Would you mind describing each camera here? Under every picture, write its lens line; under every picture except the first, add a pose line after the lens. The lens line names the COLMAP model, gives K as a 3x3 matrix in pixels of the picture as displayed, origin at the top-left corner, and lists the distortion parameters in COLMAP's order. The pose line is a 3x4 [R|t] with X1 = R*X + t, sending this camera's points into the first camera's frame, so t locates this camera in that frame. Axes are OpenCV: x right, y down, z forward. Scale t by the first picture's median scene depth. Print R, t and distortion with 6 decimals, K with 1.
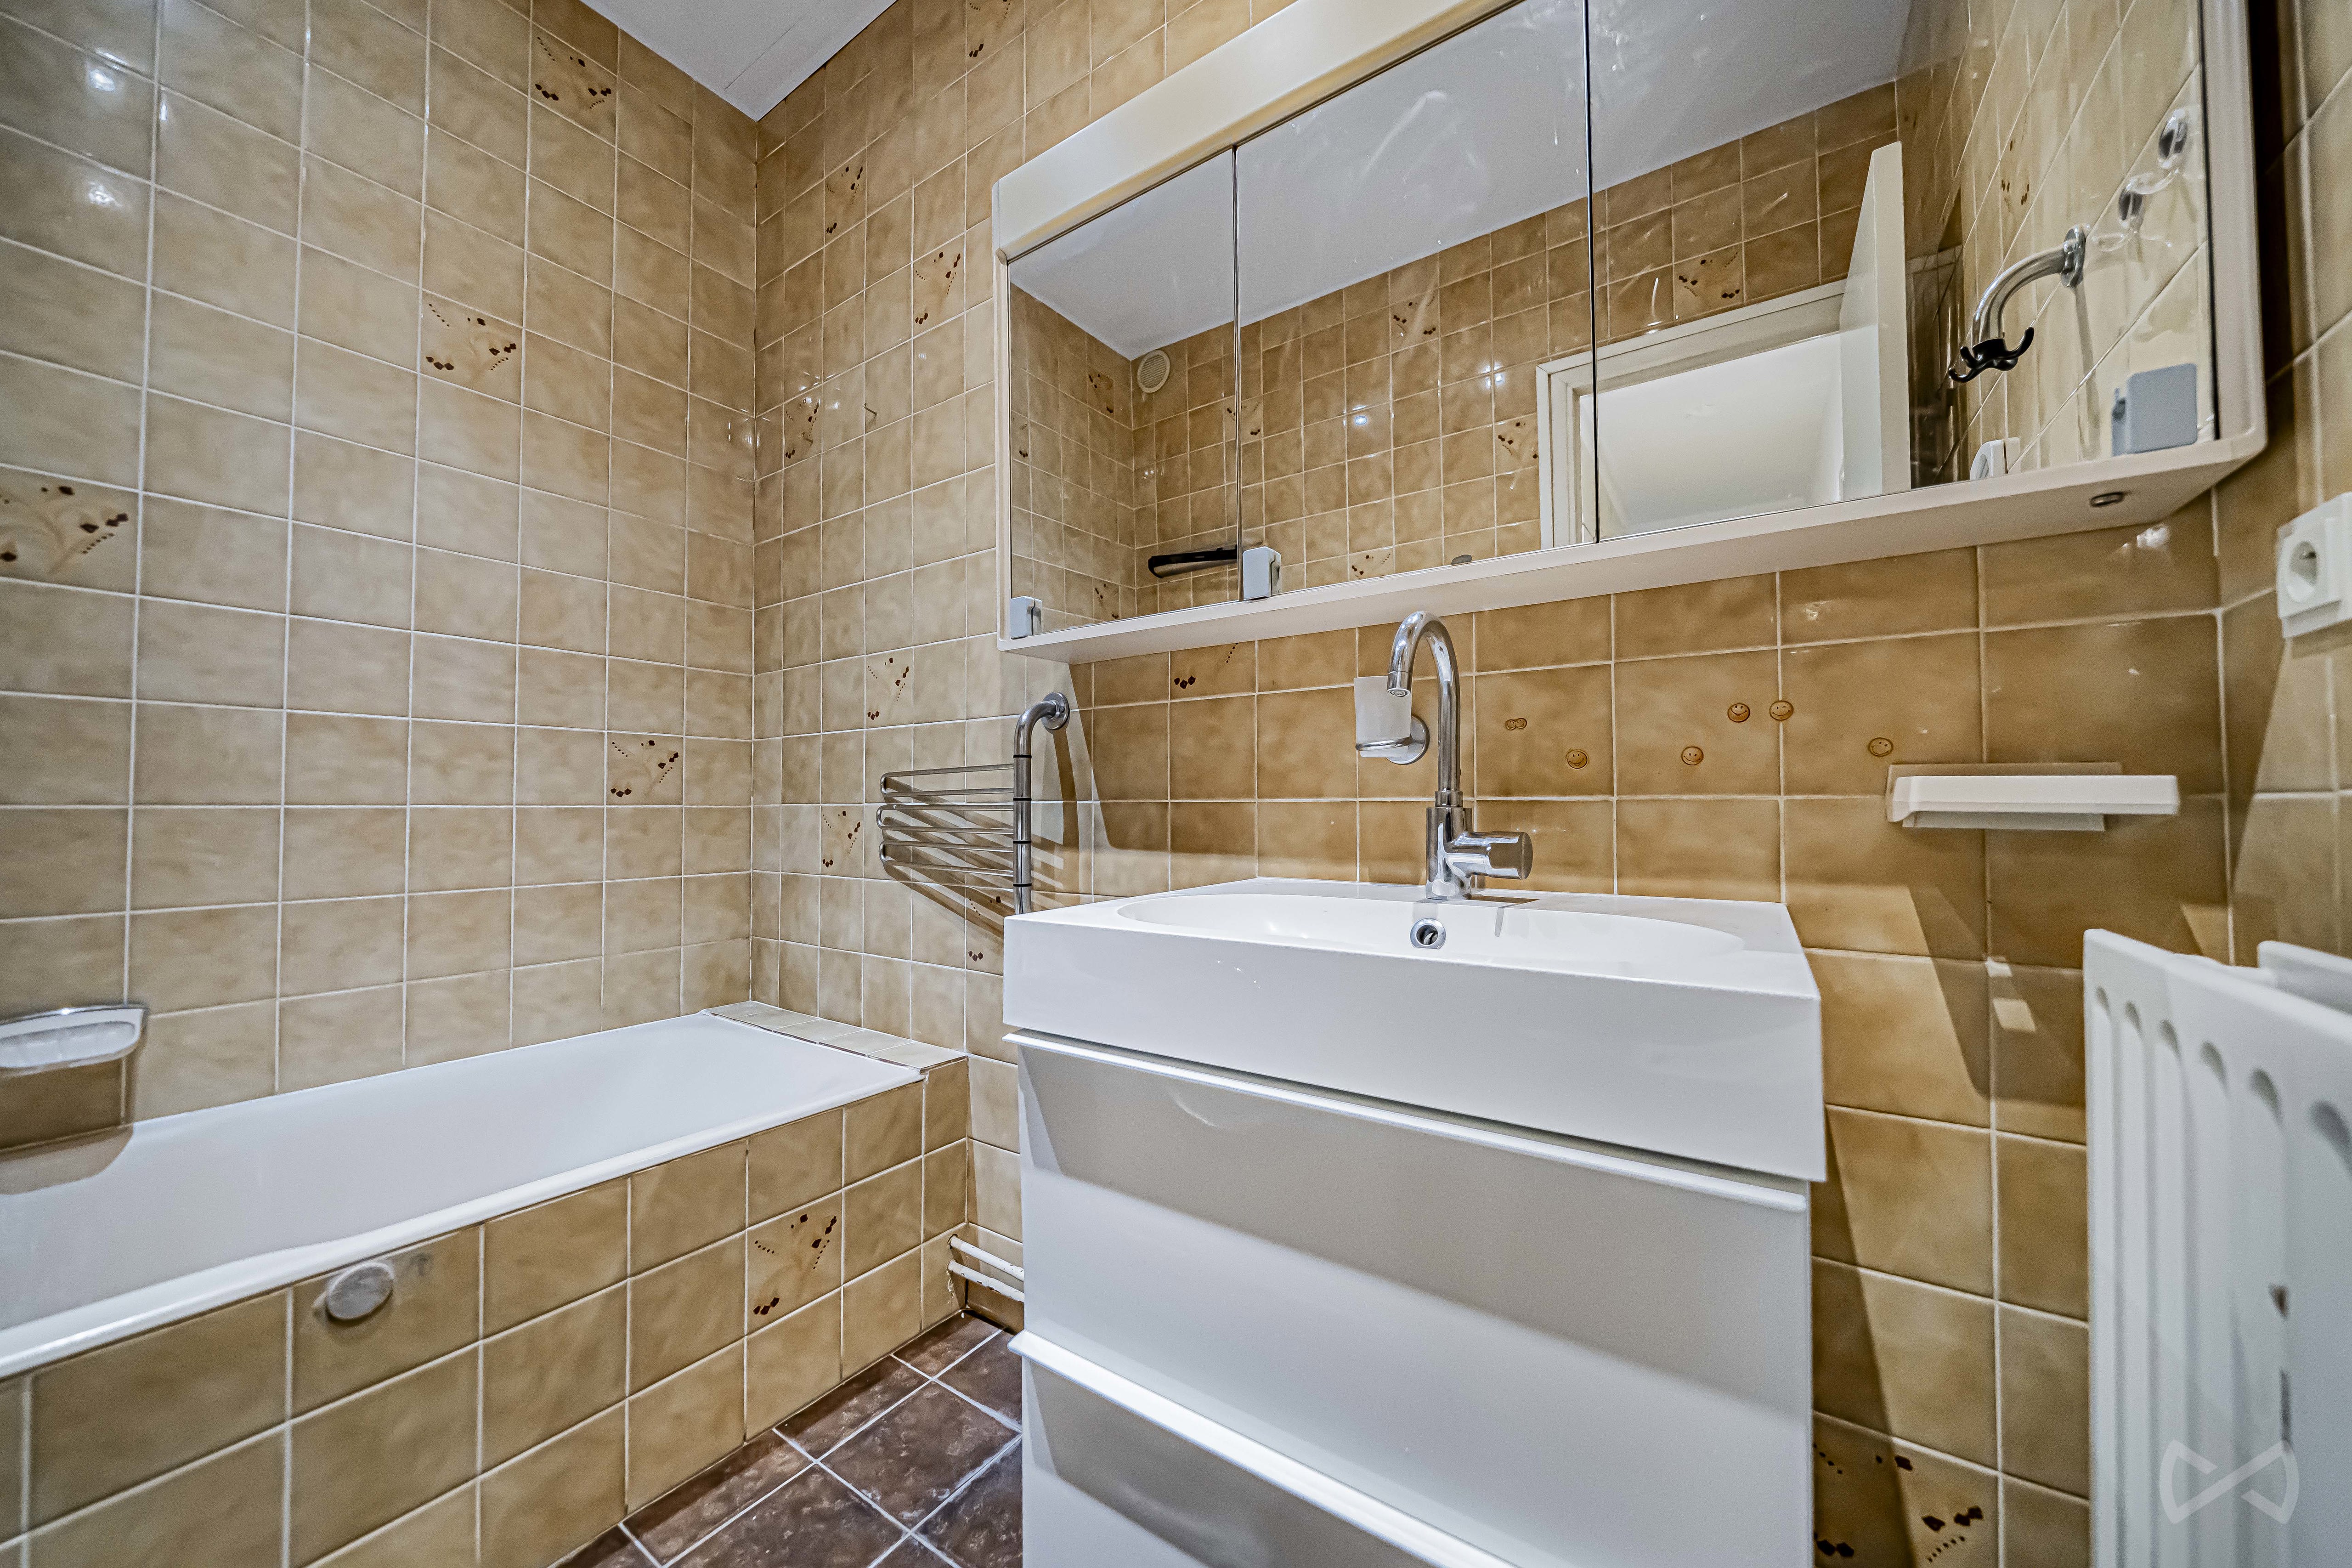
lens RADIAL K [[832.5, 0, 1173.7], [0, 832.5, 783.1], [0, 0, 1]] dist [-0.005908, -0.000235]
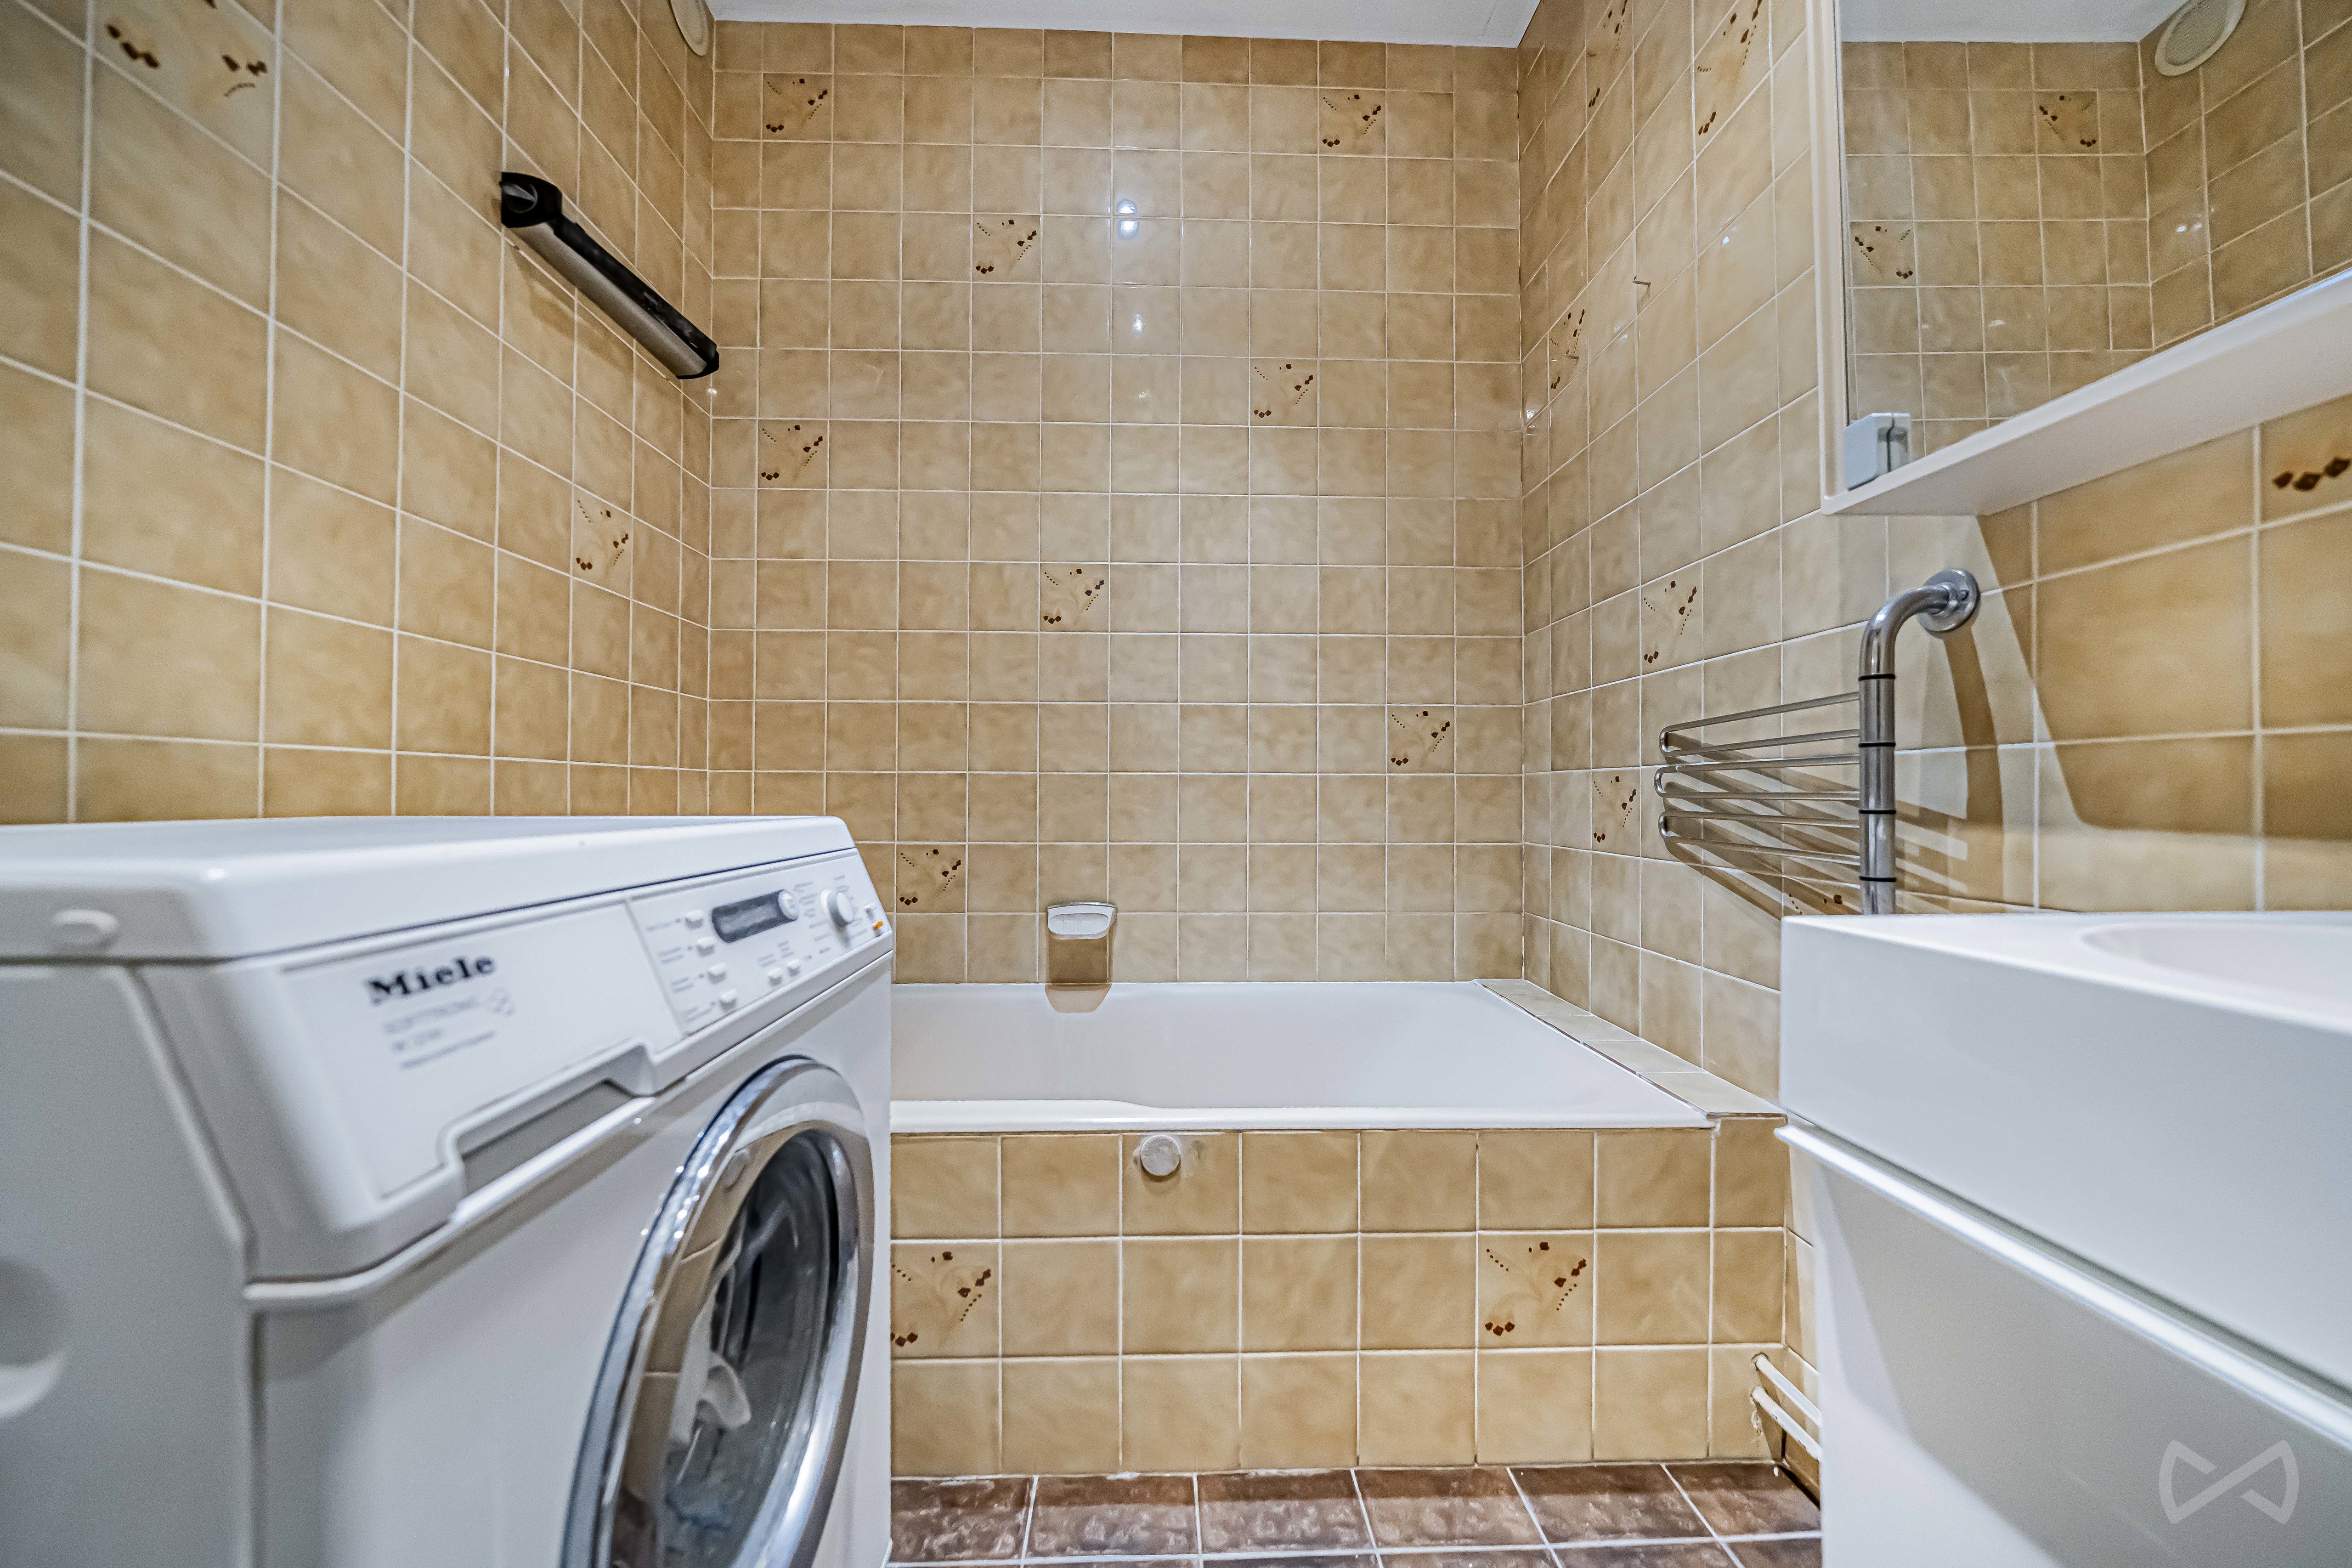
lens RADIAL K [[804.6, 0, 1174.2], [0, 804.6, 786.8], [0, 0, 1]] dist [-0.007226, -0.000195]
pose [[0.590427, -0.001237, -0.807090, -0.004865], [0.018409, 0.999759, 0.011935, 0.031086], [0.806881, -0.021904, 0.590308, 0.185665]]
